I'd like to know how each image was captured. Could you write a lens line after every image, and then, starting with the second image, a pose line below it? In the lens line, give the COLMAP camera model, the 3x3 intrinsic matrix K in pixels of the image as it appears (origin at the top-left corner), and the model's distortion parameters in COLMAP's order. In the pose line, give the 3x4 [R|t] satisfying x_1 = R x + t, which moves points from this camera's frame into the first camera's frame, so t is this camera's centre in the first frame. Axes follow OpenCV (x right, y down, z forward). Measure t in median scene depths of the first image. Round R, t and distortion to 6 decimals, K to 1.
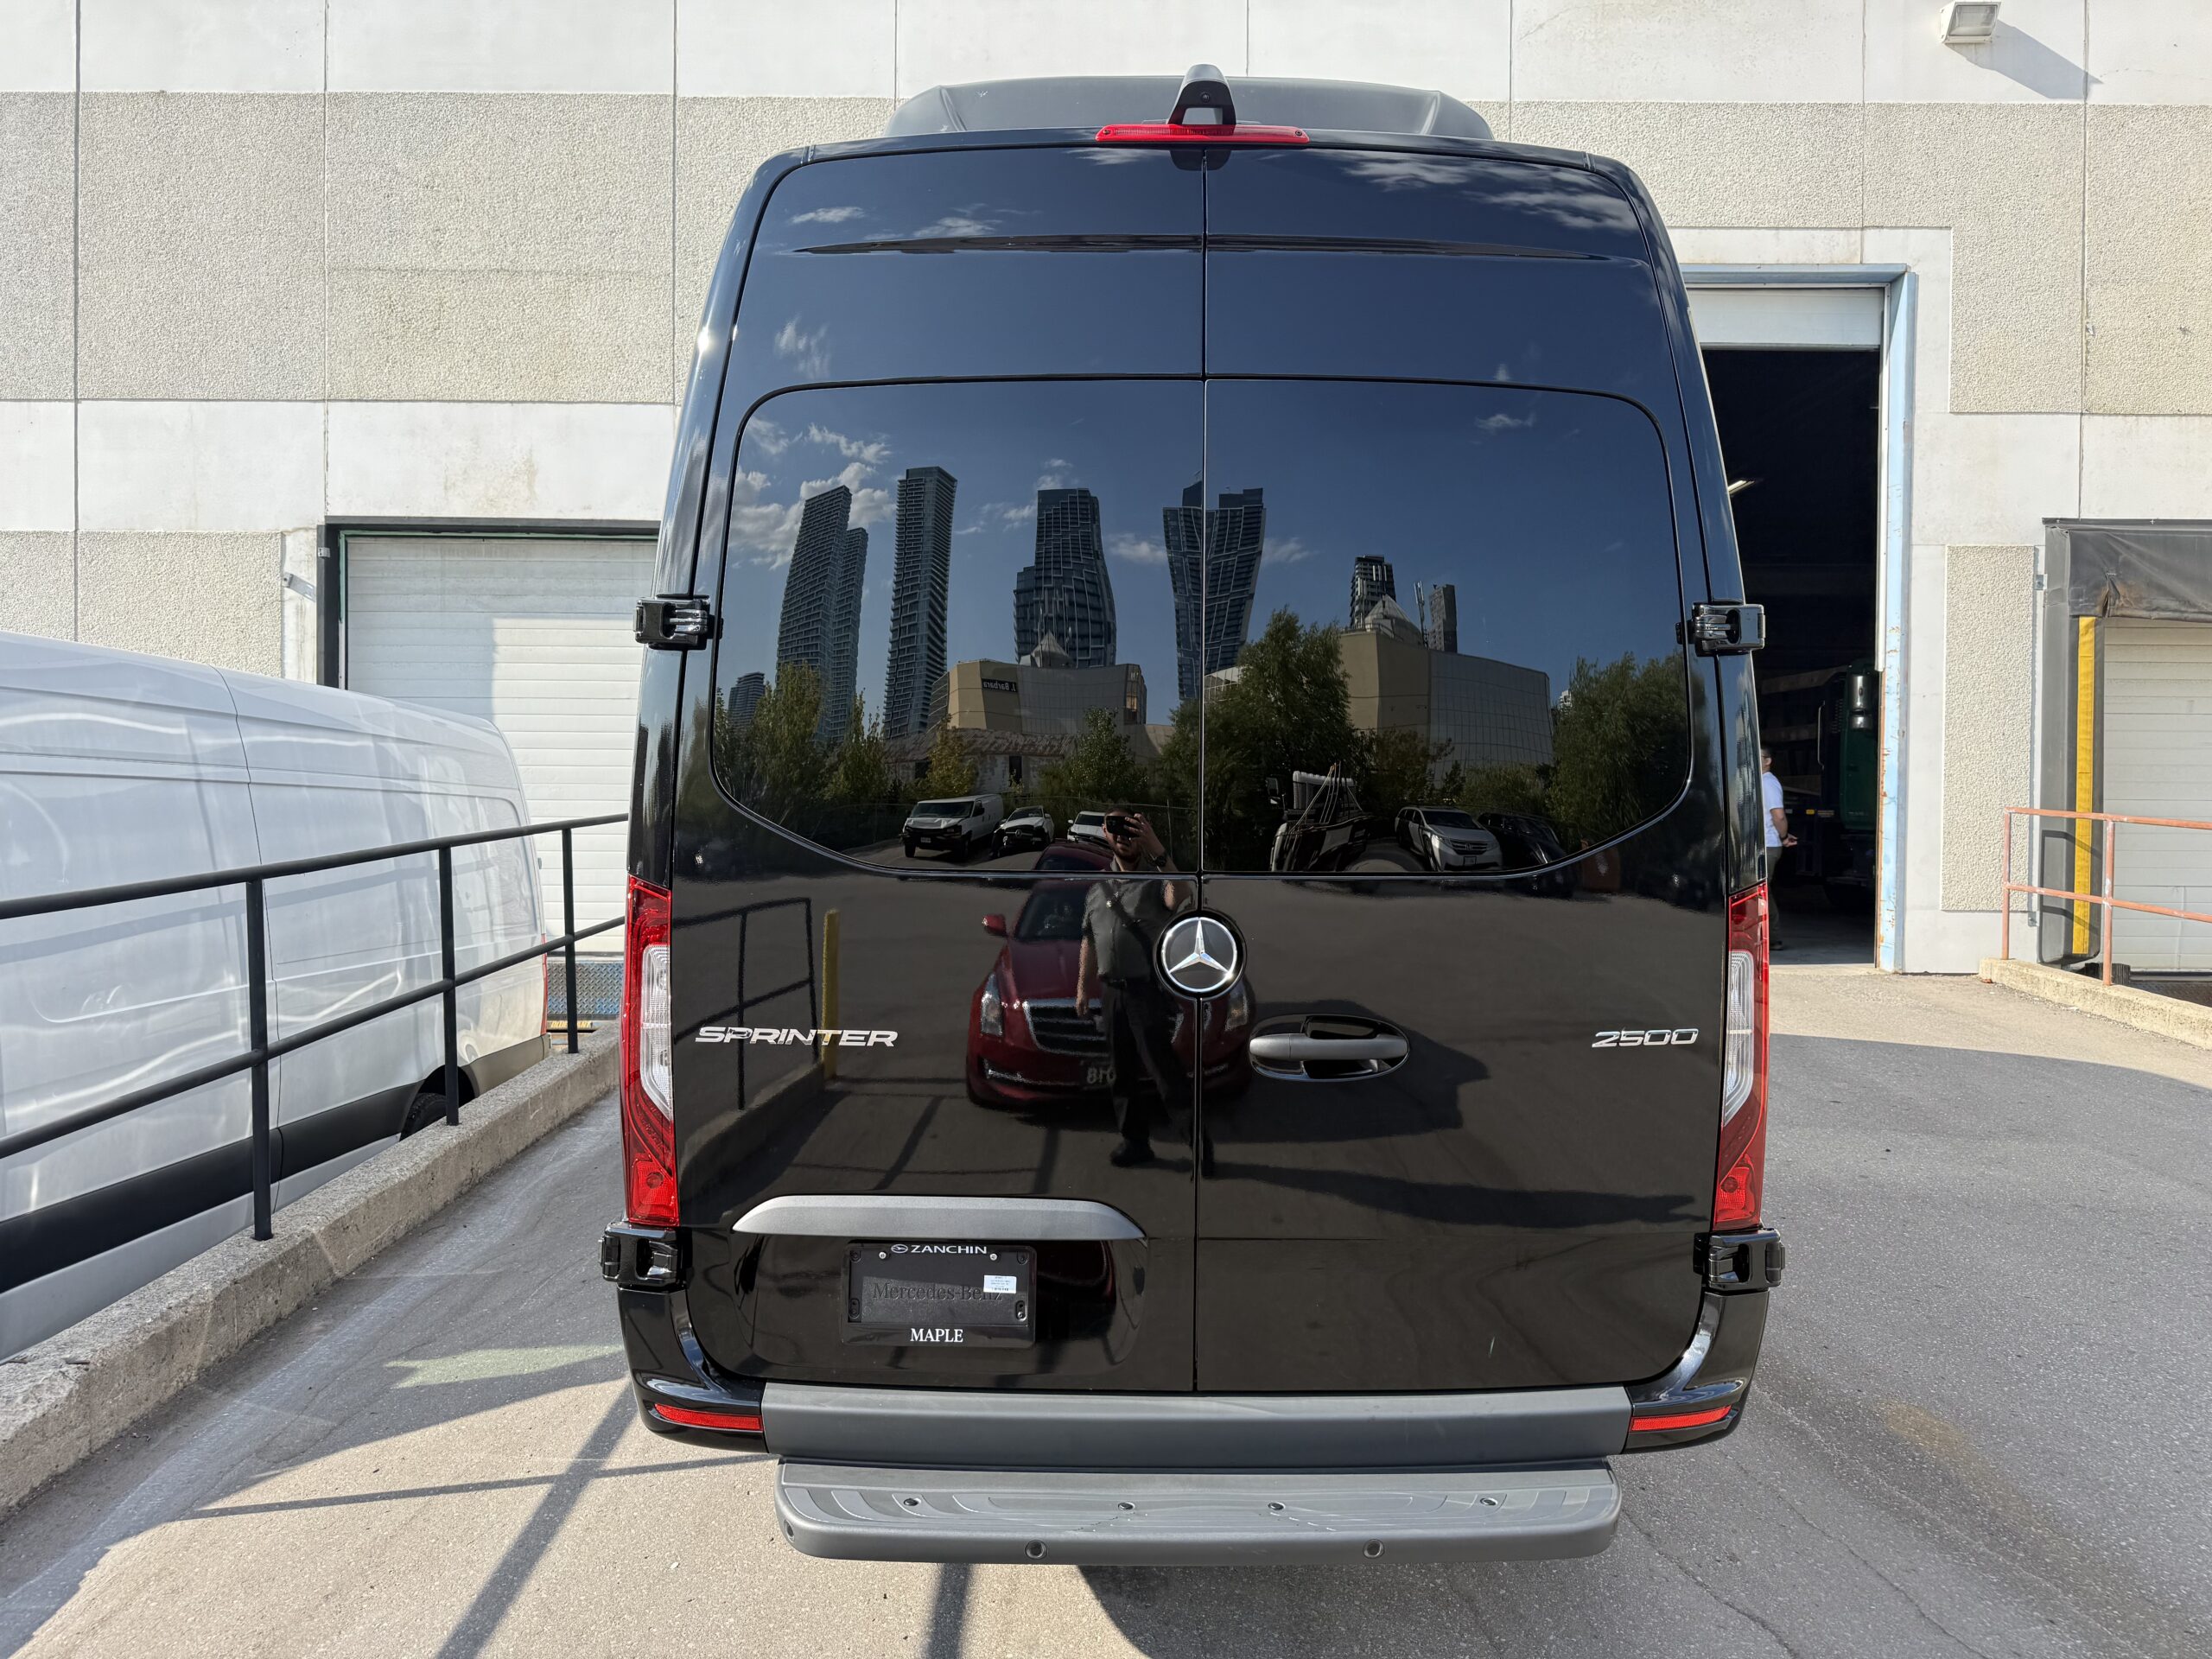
lens RADIAL K [[1597.7, 0, 1106.0], [0, 1597.7, 829.5], [0, 0, 1]] dist [0.012472, 0.002419]
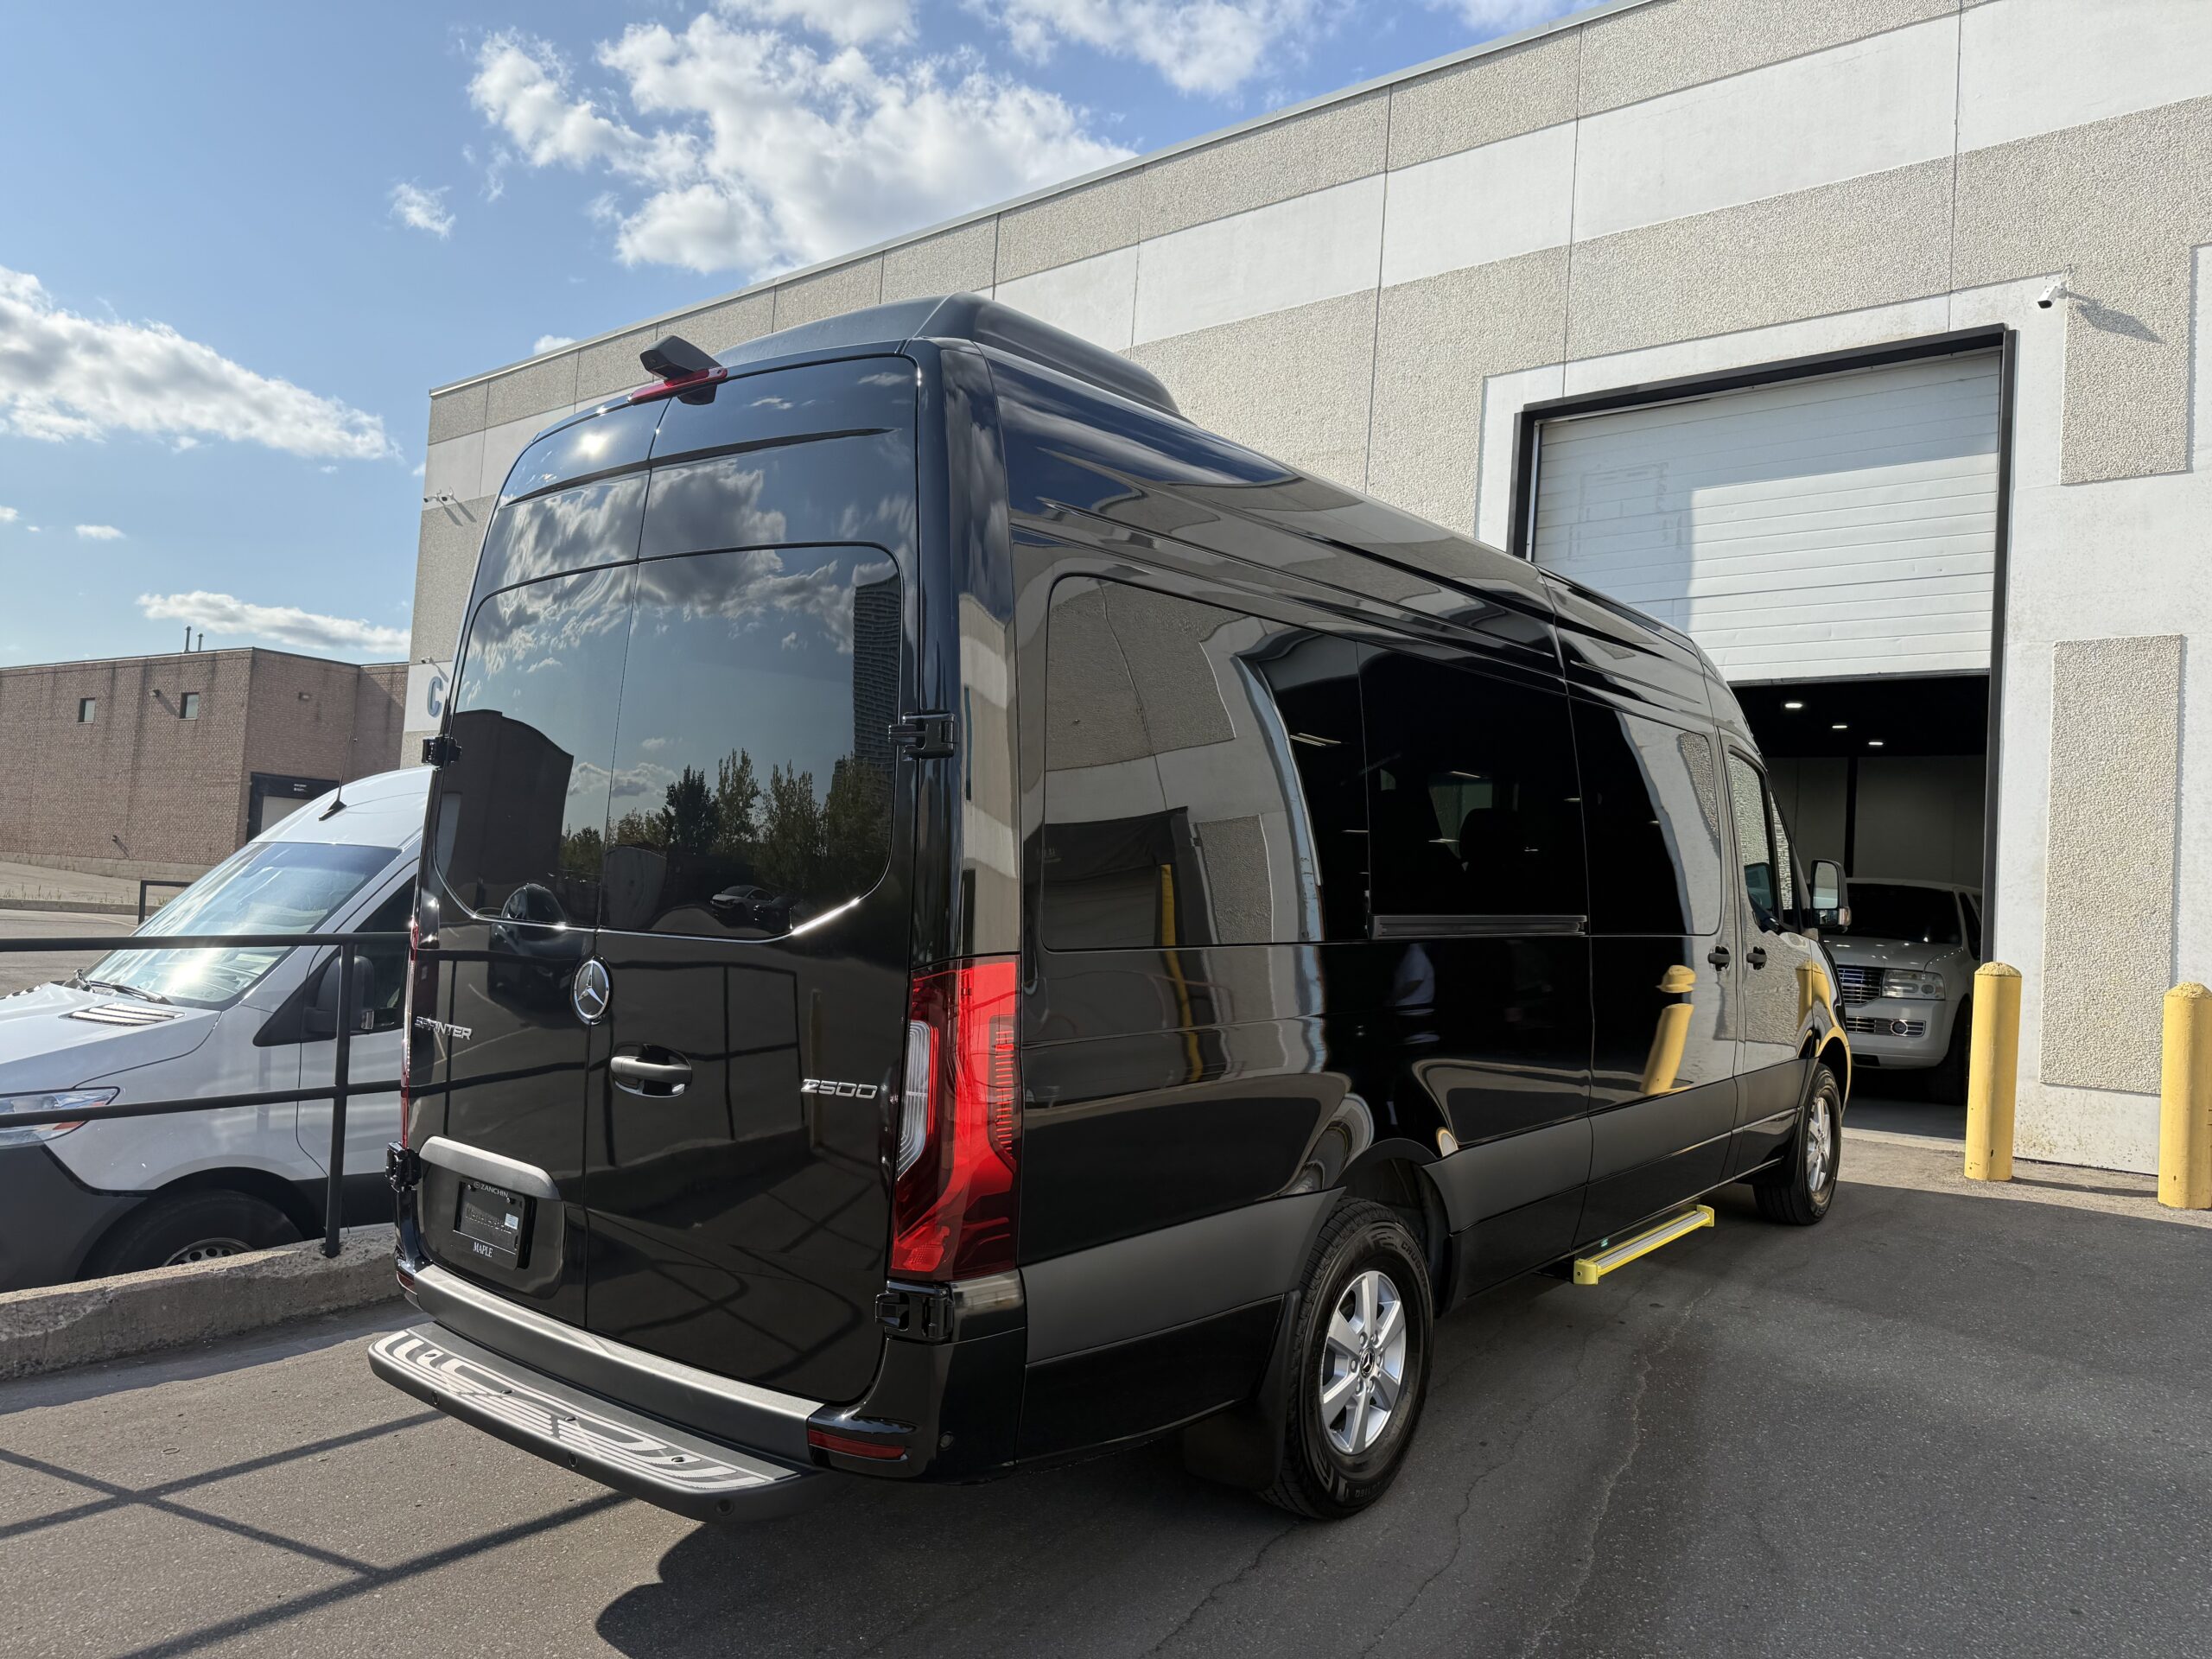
lens RADIAL K [[1552.1, 0, 1111.9], [0, 1552.1, 894.0], [0, 0, 1]] dist [0.033549, 0.001960]
pose [[0.781875, 0.027590, -0.622824, 1.136225], [-0.057641, 0.997940, -0.028154, 0.014303], [0.620764, 0.057913, 0.781855, 0.259670]]
